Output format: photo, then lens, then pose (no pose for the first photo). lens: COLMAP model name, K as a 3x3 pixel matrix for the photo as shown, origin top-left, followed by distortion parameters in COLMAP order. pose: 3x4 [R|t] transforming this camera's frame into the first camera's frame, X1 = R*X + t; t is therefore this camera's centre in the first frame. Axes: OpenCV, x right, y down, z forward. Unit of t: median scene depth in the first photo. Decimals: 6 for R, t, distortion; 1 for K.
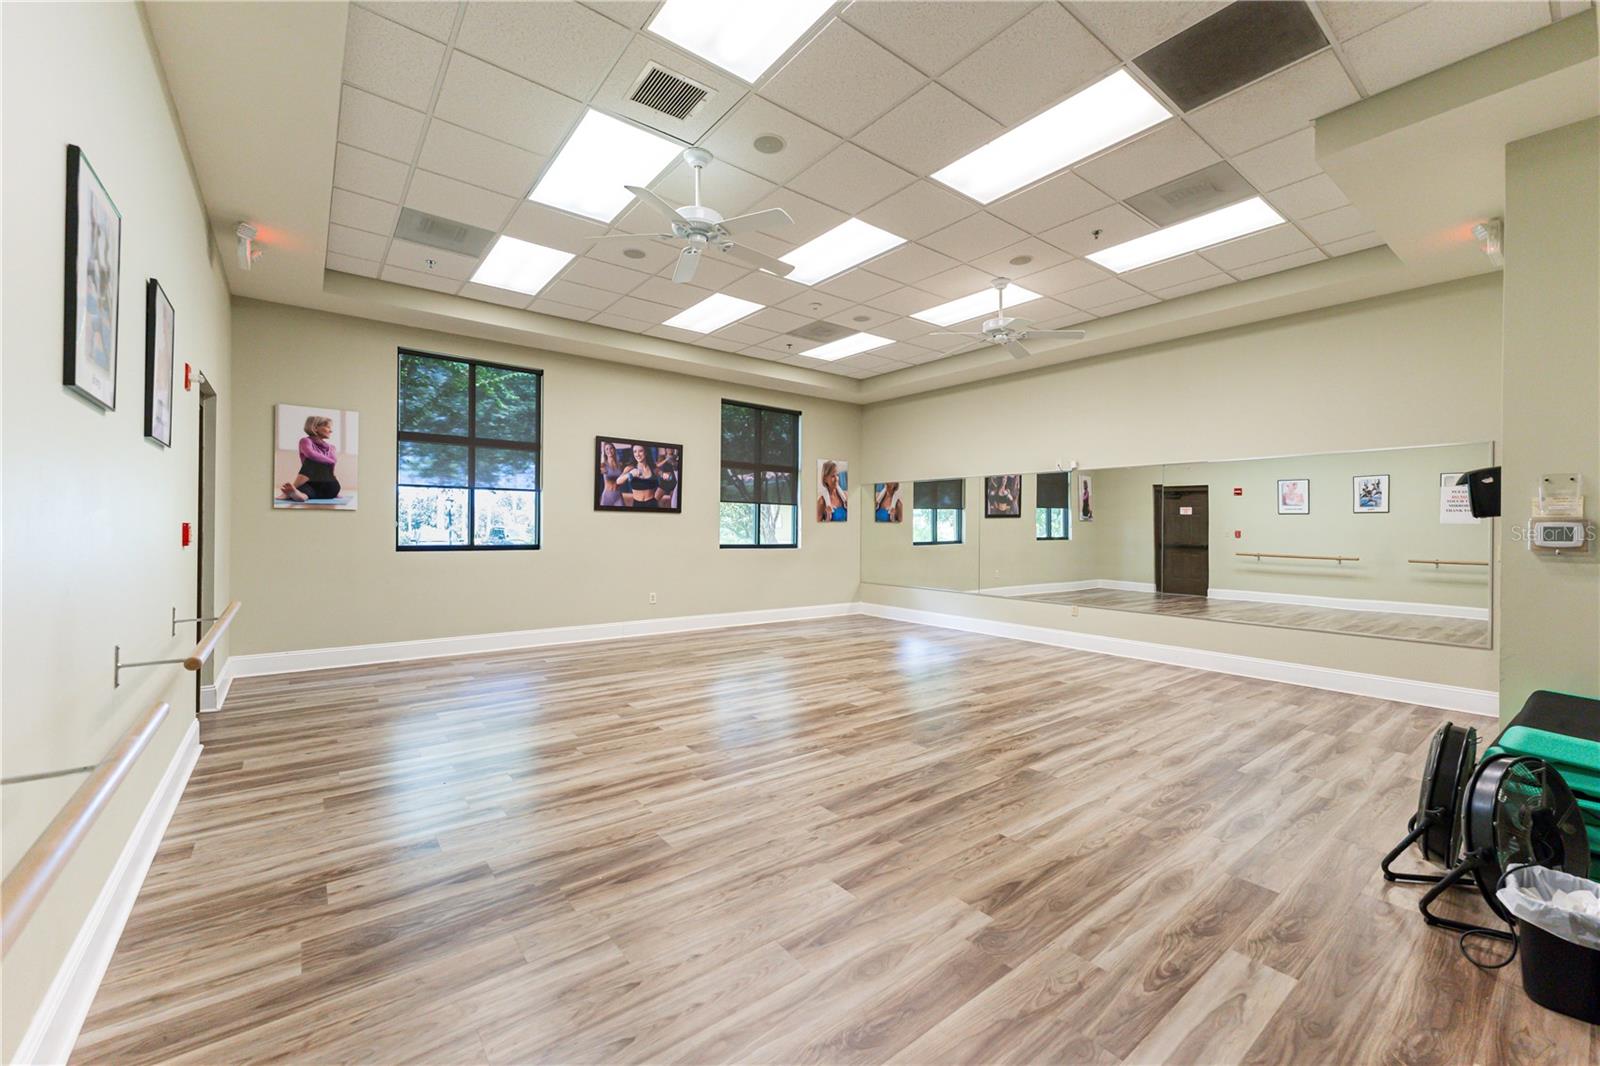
lens RADIAL K [[637.5, 0, 785.0], [0, 637.5, 526.9], [0, 0, 1]] dist [0.027864, -0.000066]
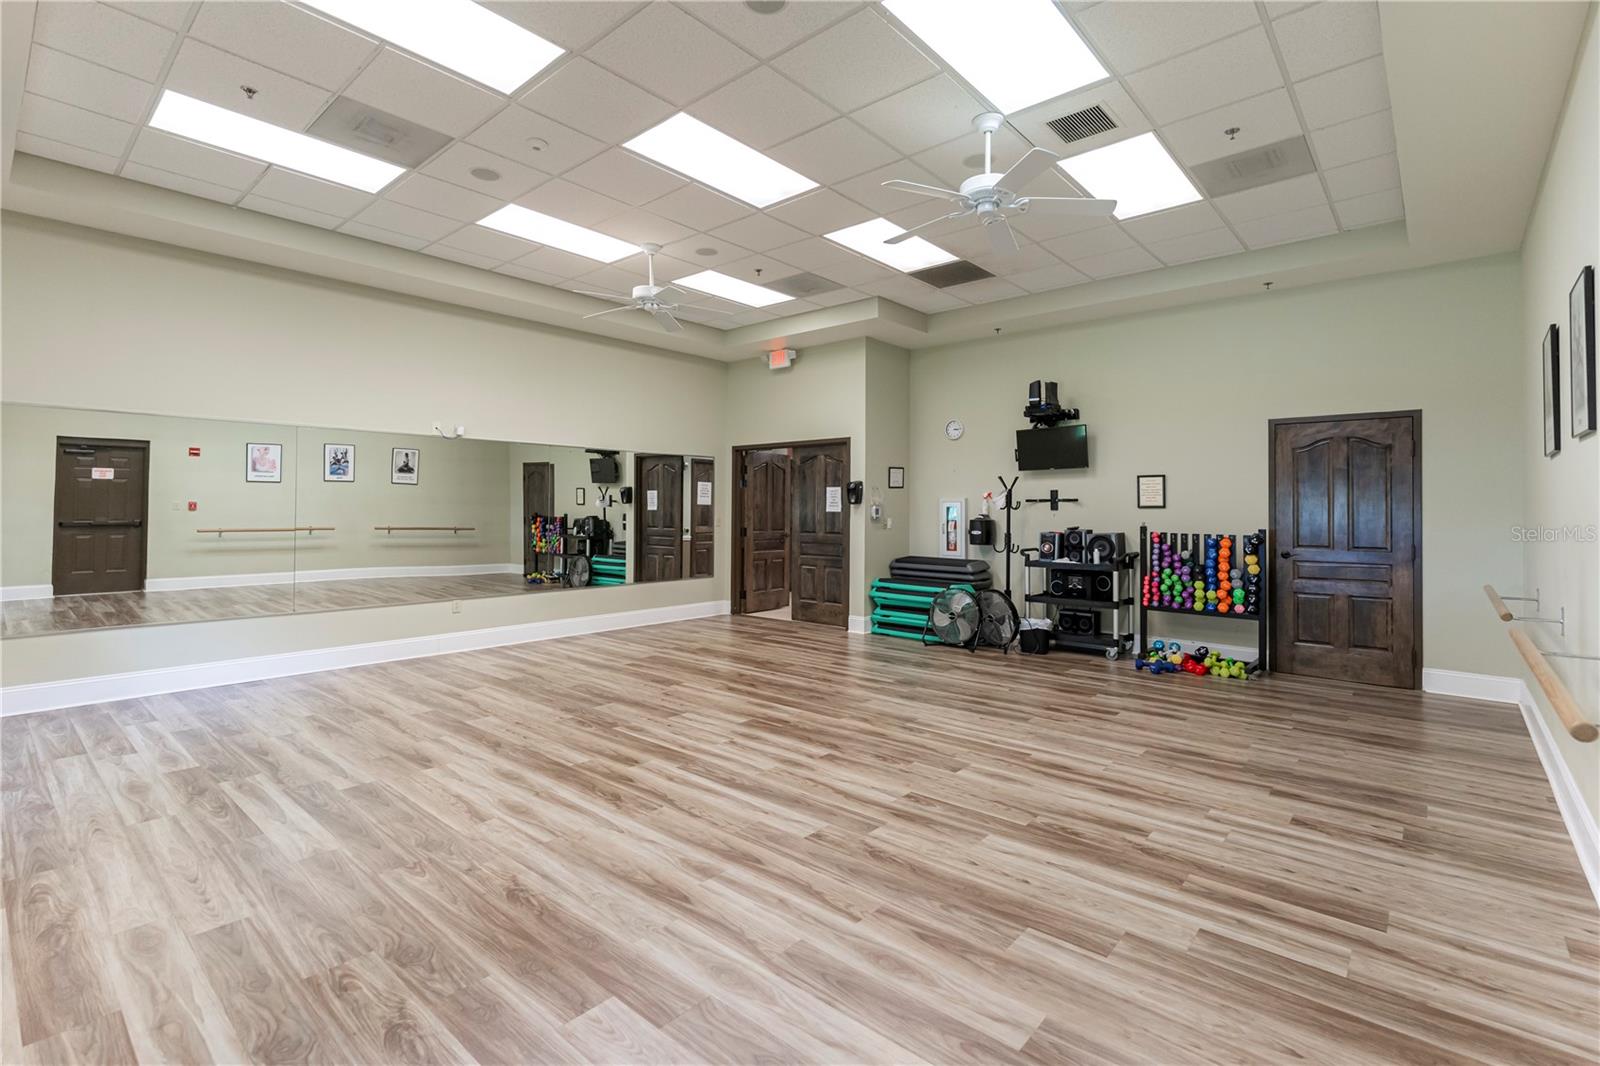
lens RADIAL K [[732.7, 0, 796.1], [0, 732.7, 493.5], [0, 0, 1]] dist [-0.018951, 0.011517]
pose [[-0.198088, 0.007355, 0.980157, -0.995341], [-0.010985, 0.999892, -0.009723, -0.014384], [-0.980123, -0.012693, -0.197986, 1.311676]]
